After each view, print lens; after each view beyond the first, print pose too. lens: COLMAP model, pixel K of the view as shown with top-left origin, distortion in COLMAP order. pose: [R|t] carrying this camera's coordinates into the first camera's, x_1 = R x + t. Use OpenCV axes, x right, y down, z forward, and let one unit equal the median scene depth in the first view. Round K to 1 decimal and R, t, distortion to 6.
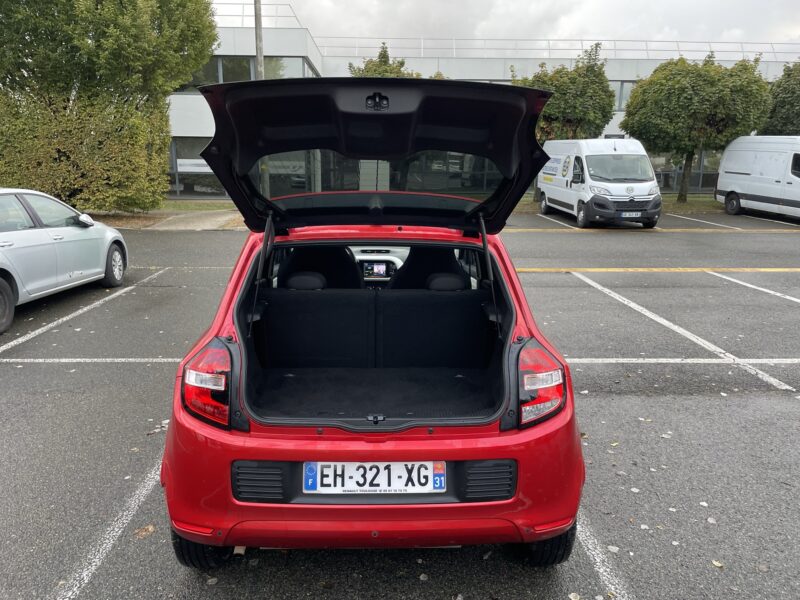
lens RADIAL K [[604.3, 0, 393.1], [0, 604.3, 299.9], [0, 0, 1]] dist [0.085156, -0.114094]
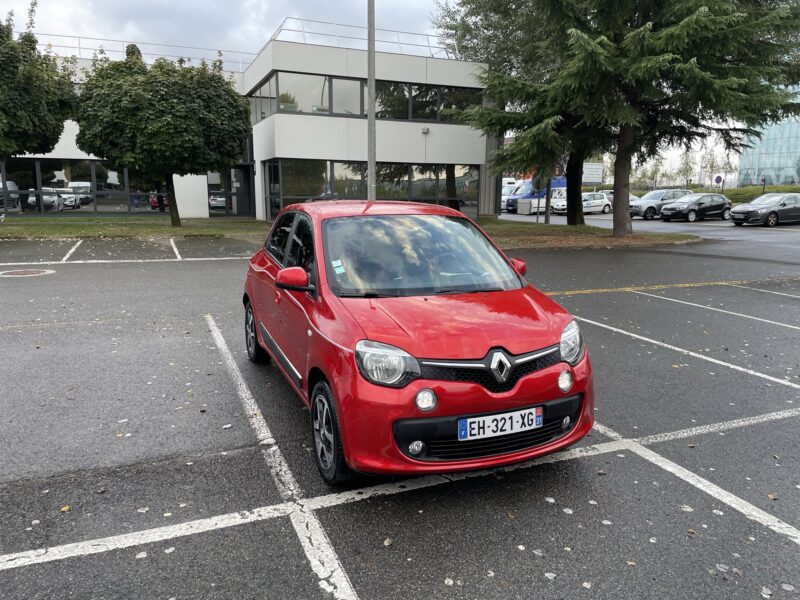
lens RADIAL K [[603.1, 0, 397.9], [0, 603.1, 293.9], [0, 0, 1]] dist [0.088140, -0.116423]
pose [[-0.932421, 0.042967, -0.358810, 0.093863], [-0.098396, 0.925205, 0.366490, -0.110030], [0.347719, 0.377028, -0.858453, 0.512620]]
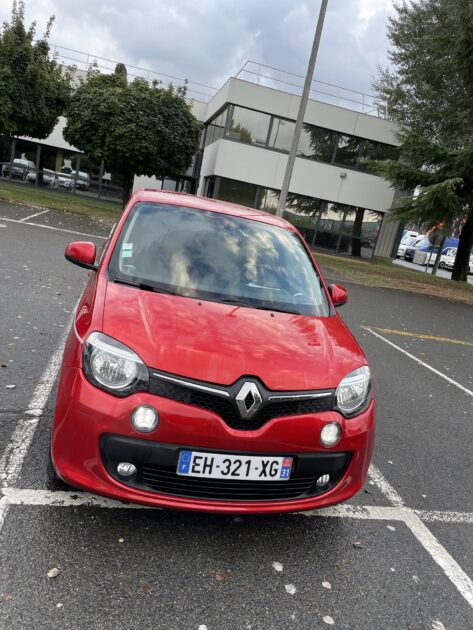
lens RADIAL K [[474.9, 0, 231.8], [0, 474.9, 316.1], [0, 0, 1]] dist [0.088140, -0.116423]
pose [[-0.962978, -0.156211, -0.219709, 0.026931], [-0.238131, 0.874929, 0.421654, -0.091738], [0.126363, 0.458363, -0.879736, 0.464784]]
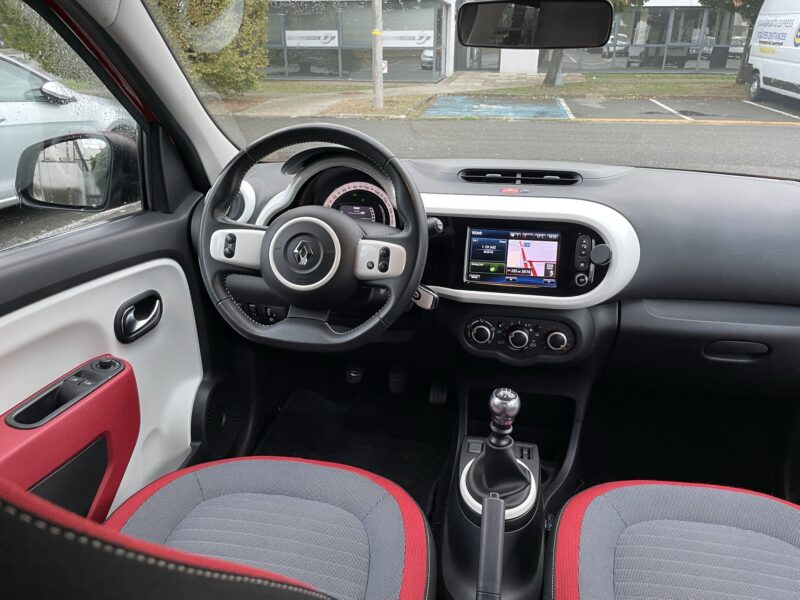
lens RADIAL K [[604.3, 0, 393.1], [0, 604.3, 299.9], [0, 0, 1]] dist [0.085156, -0.114094]
pose [[0.976009, 0.075758, -0.204125, -0.007194], [-0.040261, 0.984144, 0.172743, -0.020810], [0.213975, -0.160380, 0.963583, 0.213274]]
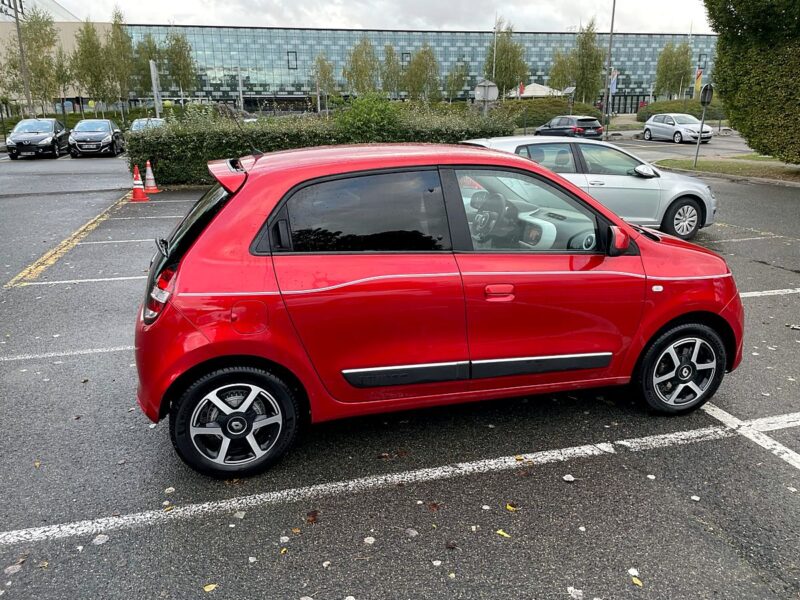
lens RADIAL K [[603.1, 0, 397.9], [0, 603.1, 293.9], [0, 0, 1]] dist [0.088140, -0.116423]
pose [[0.236611, 0.261764, -0.935679, 0.219957], [-0.203816, 0.954969, 0.215621, -0.033617], [0.949987, 0.139688, 0.279308, 0.163798]]
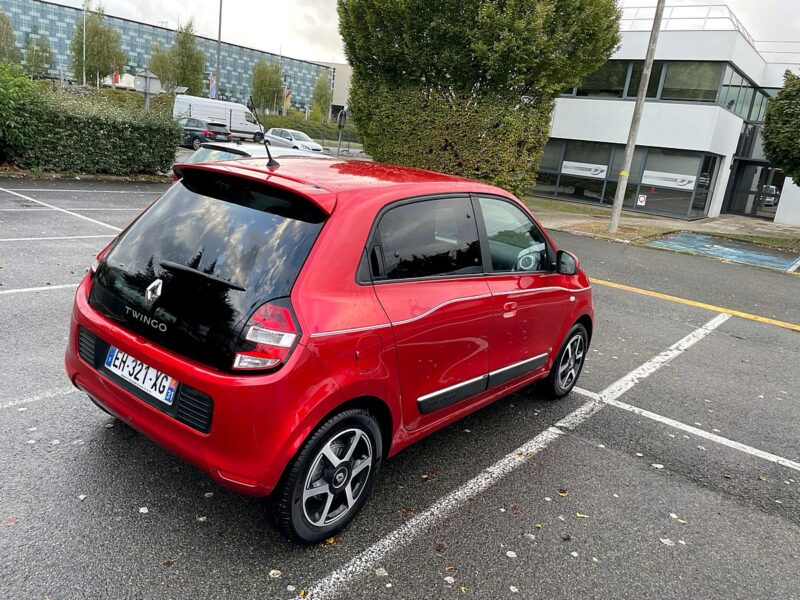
lens RADIAL K [[604.3, 0, 393.1], [0, 604.3, 299.9], [0, 0, 1]] dist [0.085156, -0.114094]
pose [[0.761849, 0.241295, -0.601134, 0.143865], [-0.250300, 0.965607, 0.070375, -0.006866], [0.597440, 0.096849, 0.796044, 0.048479]]
